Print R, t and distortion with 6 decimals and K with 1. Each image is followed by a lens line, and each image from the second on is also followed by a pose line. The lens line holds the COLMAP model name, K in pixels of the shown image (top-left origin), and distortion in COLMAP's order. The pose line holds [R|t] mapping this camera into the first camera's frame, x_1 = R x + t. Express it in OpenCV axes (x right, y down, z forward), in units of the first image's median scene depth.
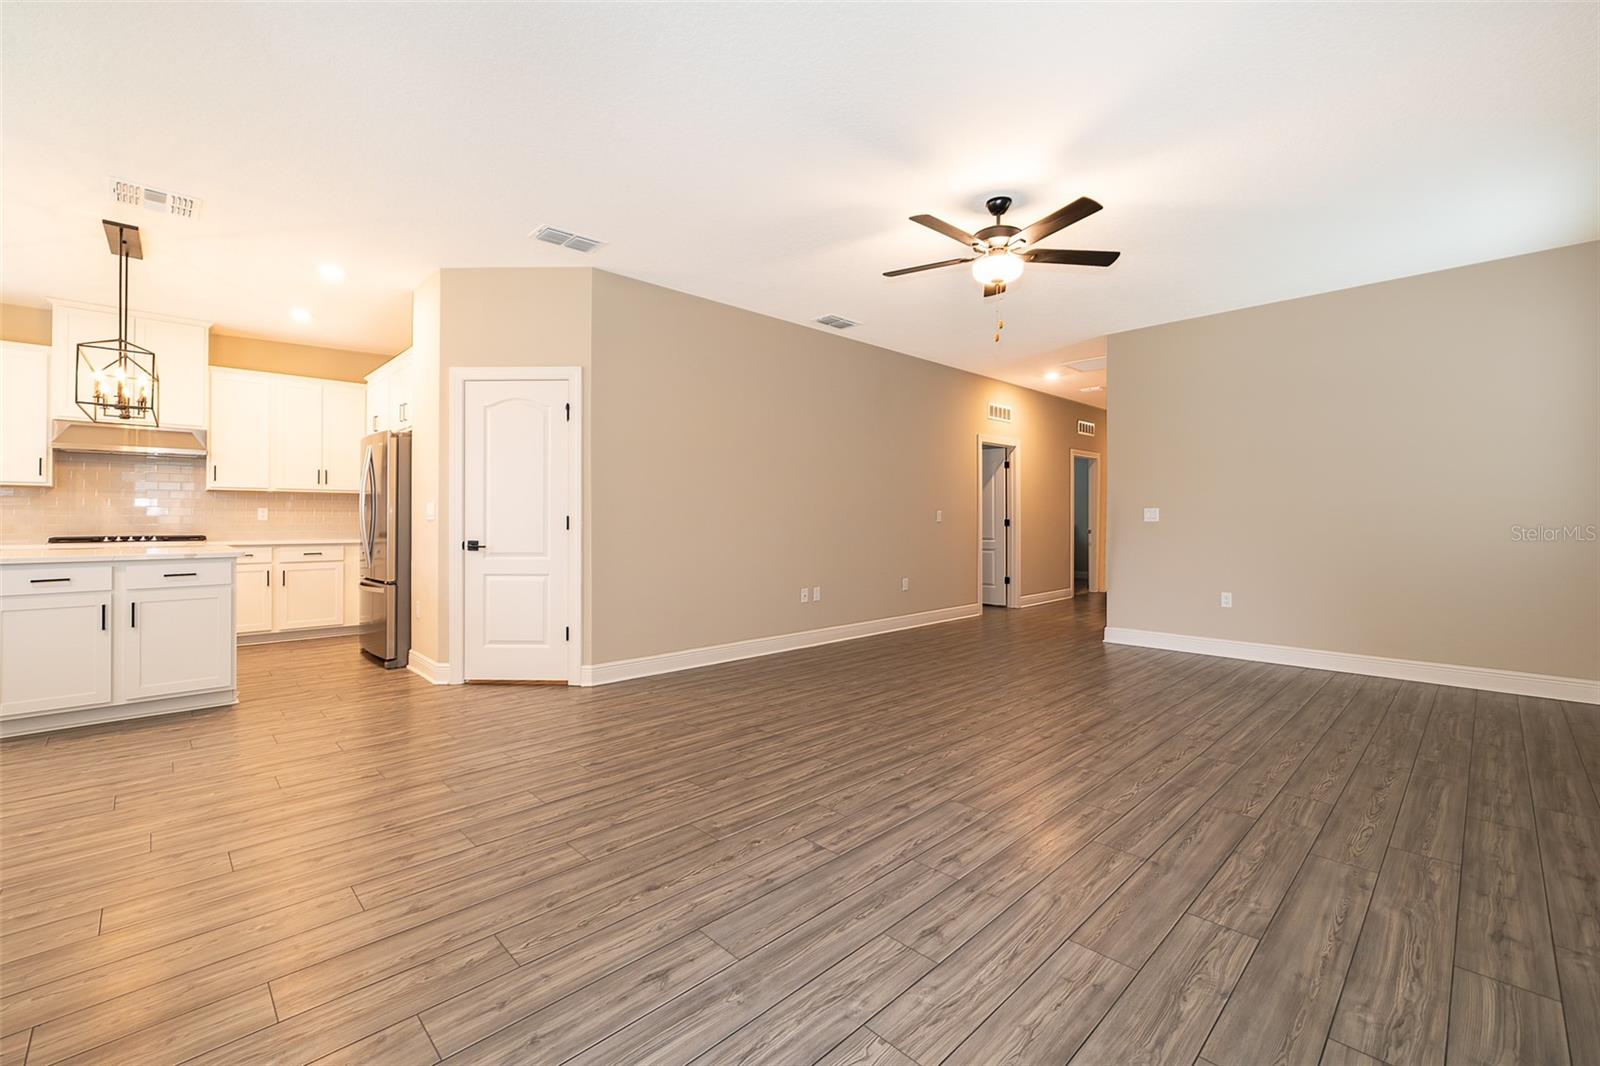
lens RADIAL K [[662.7, 0, 802.5], [0, 662.7, 511.6], [0, 0, 1]] dist [-0.003950, 0.000850]
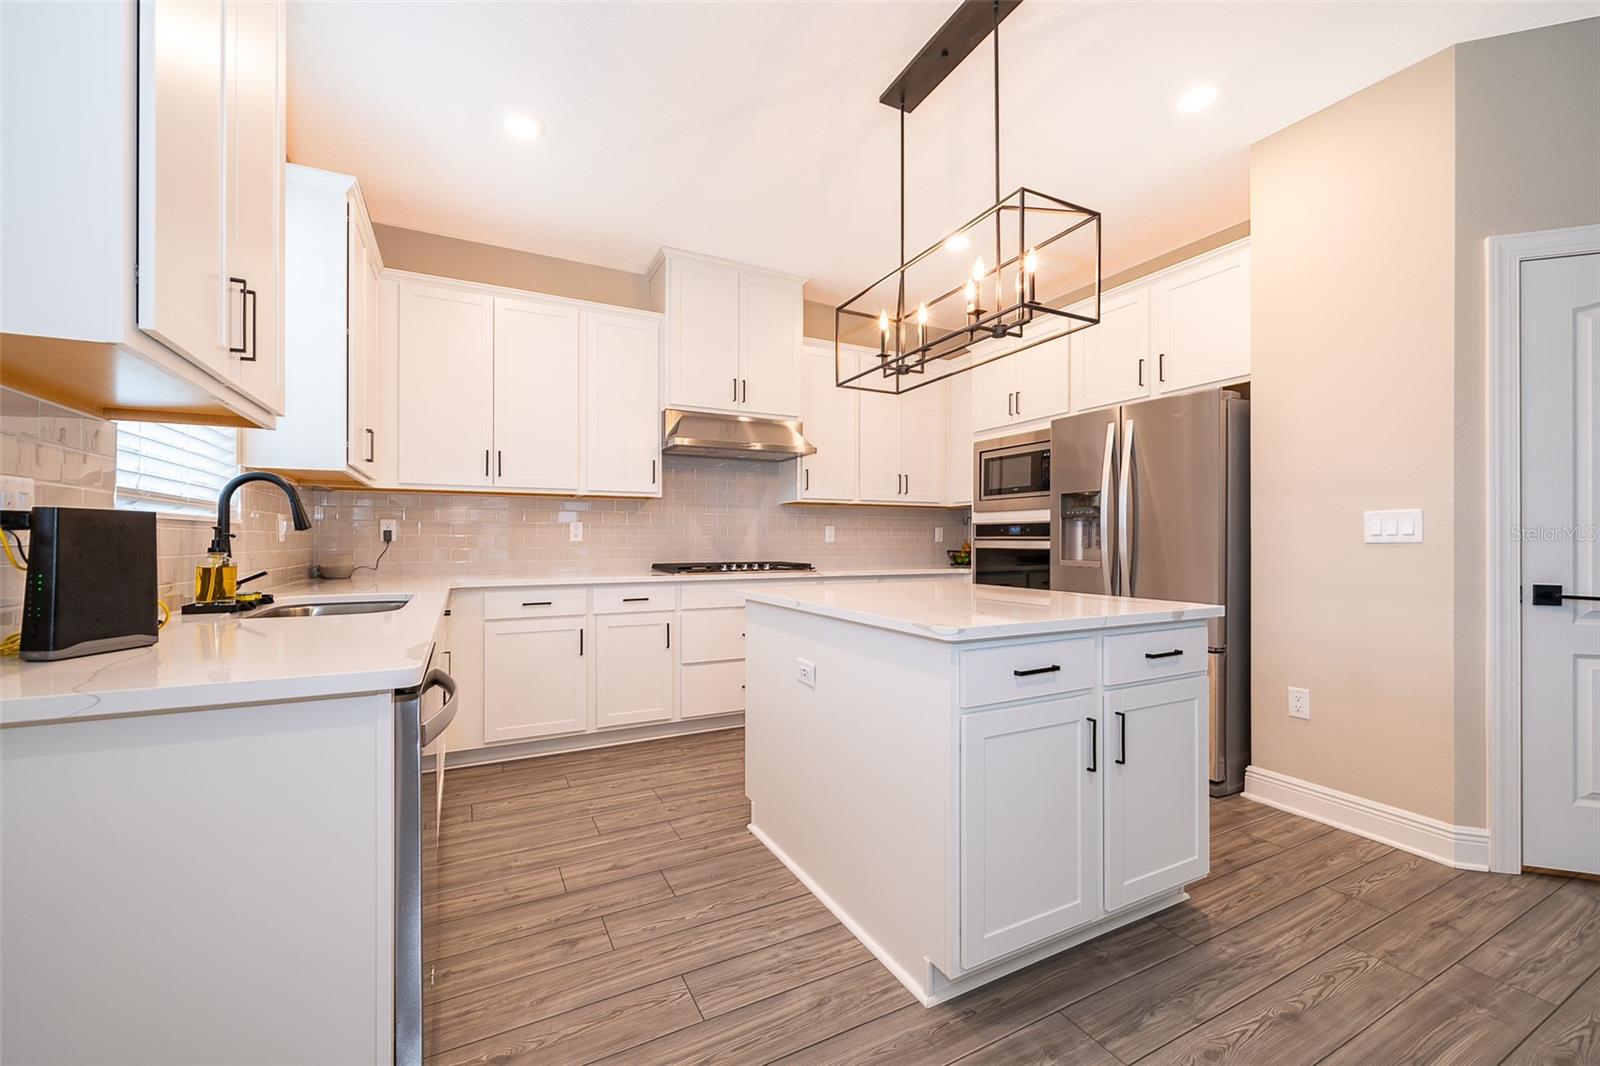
lens RADIAL K [[662.7, 0, 816.7], [0, 662.7, 536.8], [0, 0, 1]] dist [-0.003950, 0.000850]
pose [[0.954362, -0.001491, -0.298649, -1.119082], [0.003260, 0.999980, 0.005426, 0.005487], [0.298635, -0.006152, 0.954348, 0.483639]]
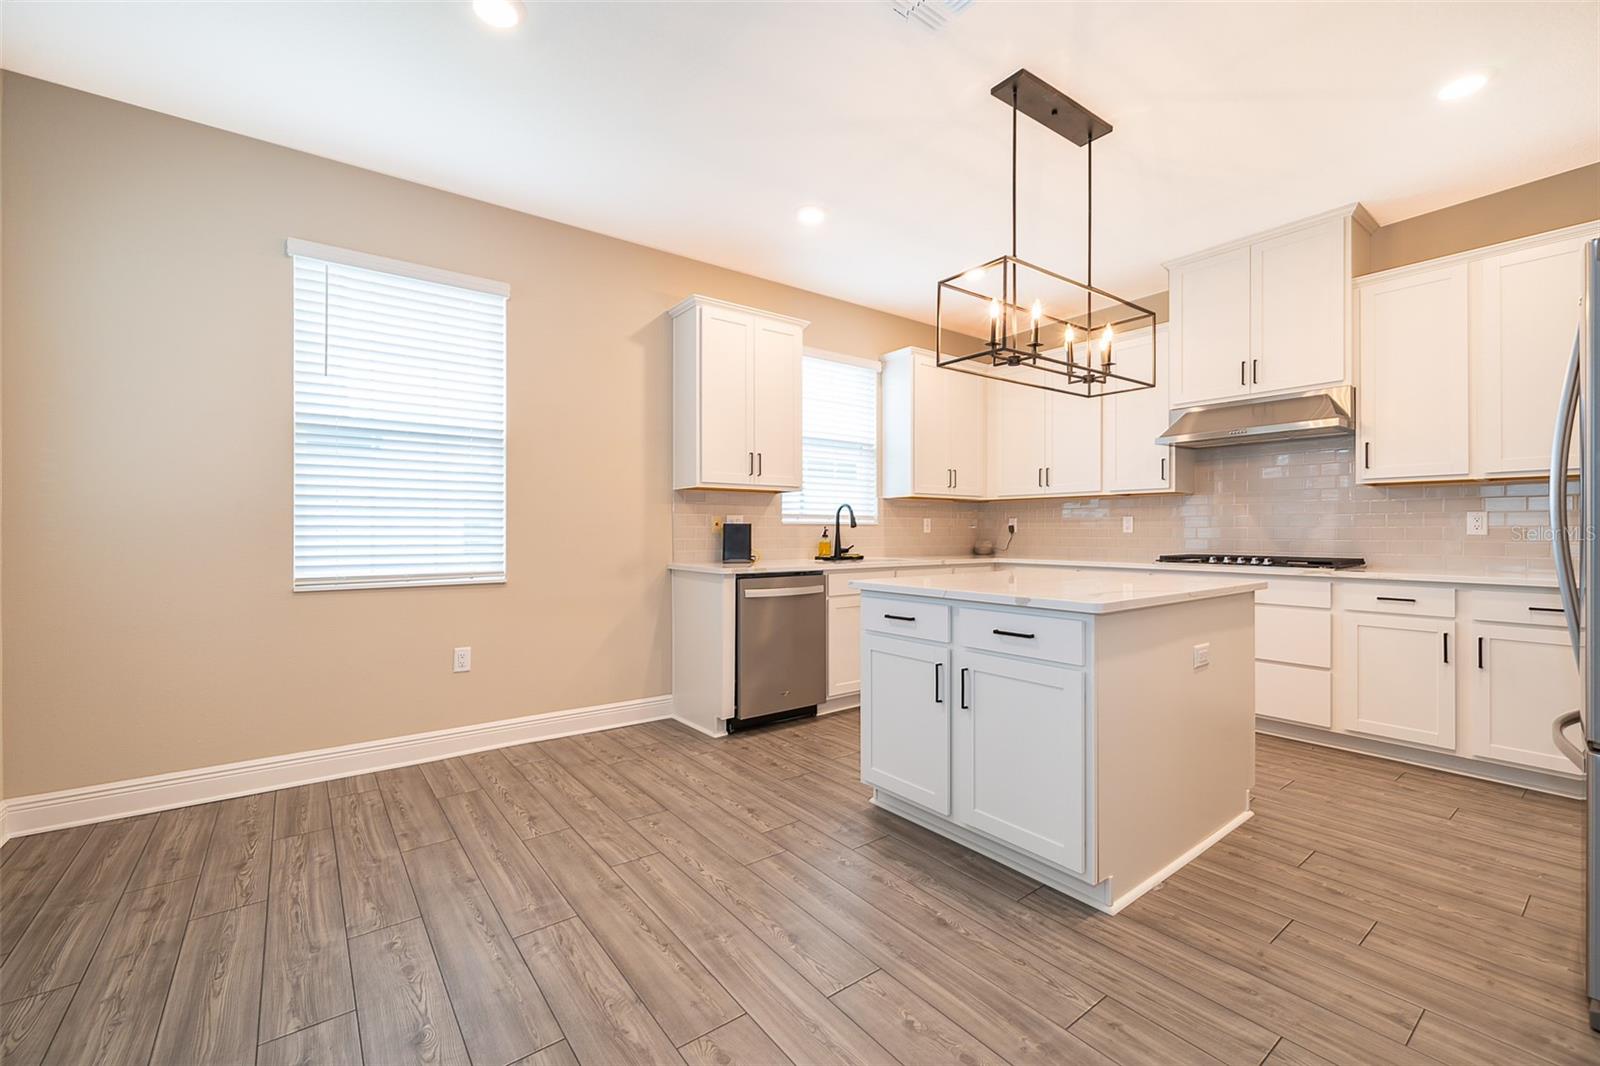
lens RADIAL K [[662.7, 0, 782.9], [0, 662.7, 530.8], [0, 0, 1]] dist [-0.003950, 0.000850]
pose [[-0.126687, 0.000895, -0.991942, -0.396158], [0.009869, 0.999951, -0.000358, 0.008183], [0.991894, -0.009835, -0.126690, 0.944928]]
